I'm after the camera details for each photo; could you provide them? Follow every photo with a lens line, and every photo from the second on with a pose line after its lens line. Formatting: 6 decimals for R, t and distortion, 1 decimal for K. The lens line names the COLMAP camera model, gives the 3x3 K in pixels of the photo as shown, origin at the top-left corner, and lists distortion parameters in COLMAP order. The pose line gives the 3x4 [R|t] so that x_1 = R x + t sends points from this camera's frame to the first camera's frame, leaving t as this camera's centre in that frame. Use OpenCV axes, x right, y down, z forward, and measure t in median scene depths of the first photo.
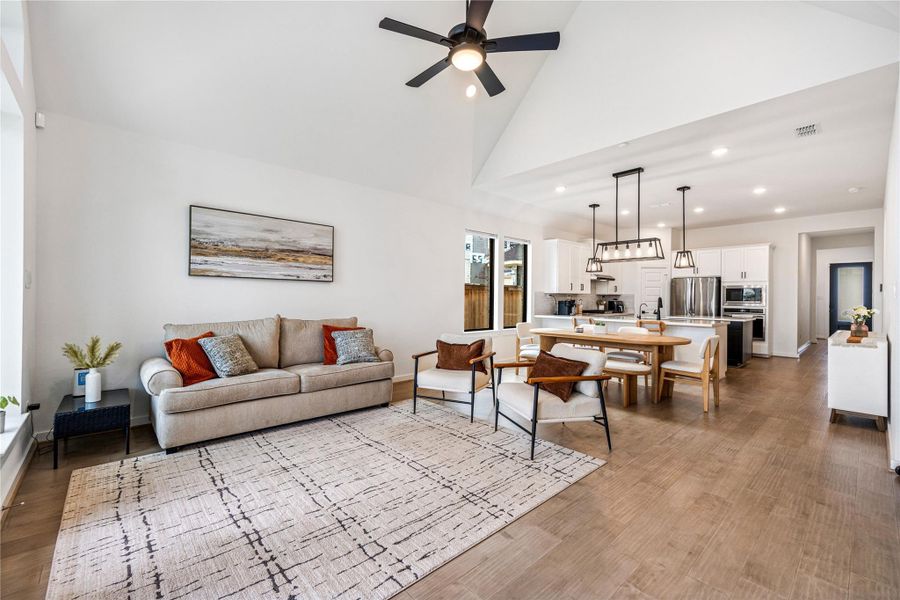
lens RADIAL K [[361.6, 0, 450.1], [0, 361.6, 300.0], [0, 0, 1]] dist [-0.001313, -0.000681]
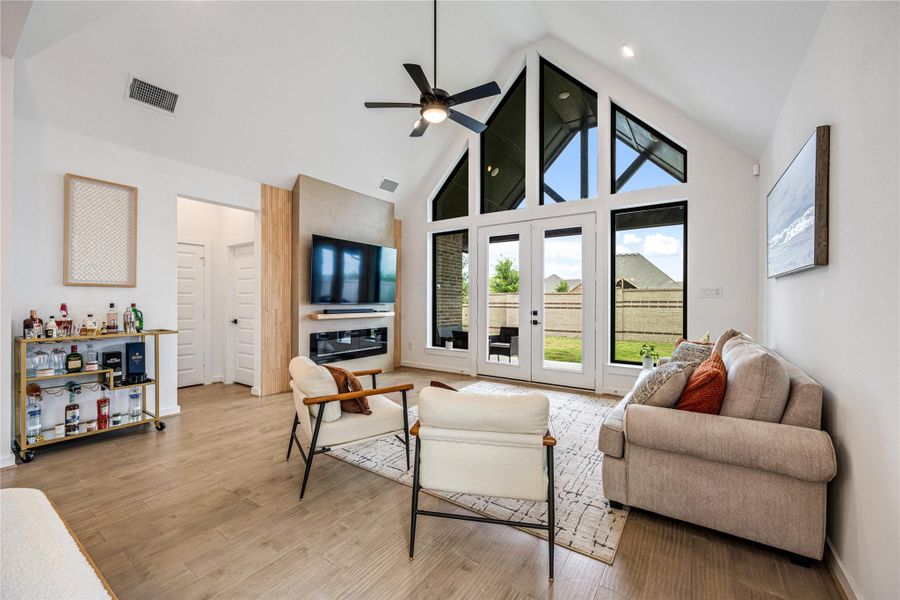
lens RADIAL K [[361.6, 0, 447.4], [0, 361.6, 298.8], [0, 0, 1]] dist [-0.001313, -0.000681]
pose [[-0.971884, -0.009095, -0.235286, 0.090388], [-0.010431, 0.999936, 0.004433, -0.006952], [0.235231, 0.006762, -0.971916, 0.711269]]
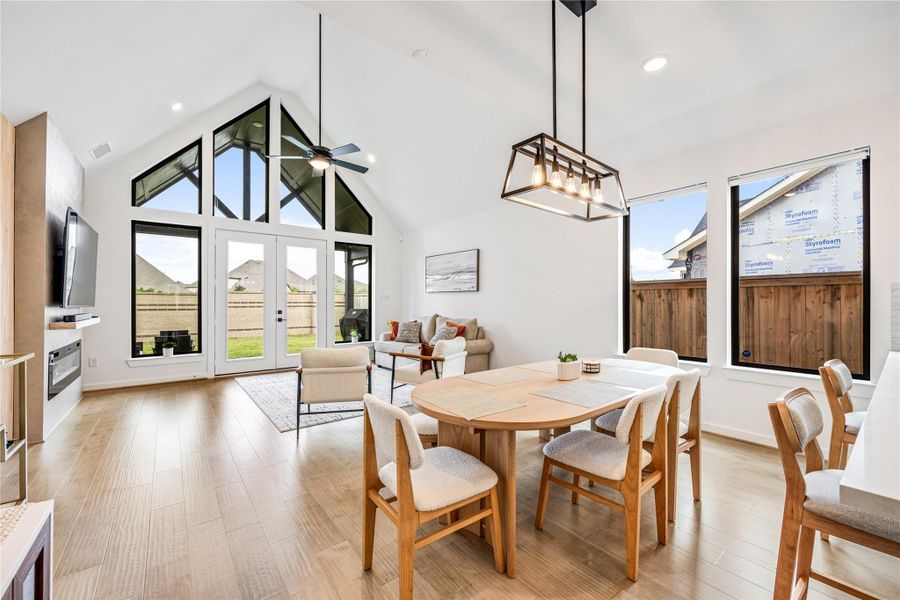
lens RADIAL K [[361.6, 0, 443.1], [0, 361.6, 301.1], [0, 0, 1]] dist [-0.001313, -0.000681]
pose [[-0.064897, -0.013023, -0.997807, 0.541819], [-0.009574, 0.999877, -0.012427, 0.001814], [0.997846, 0.008746, -0.065014, 0.530319]]
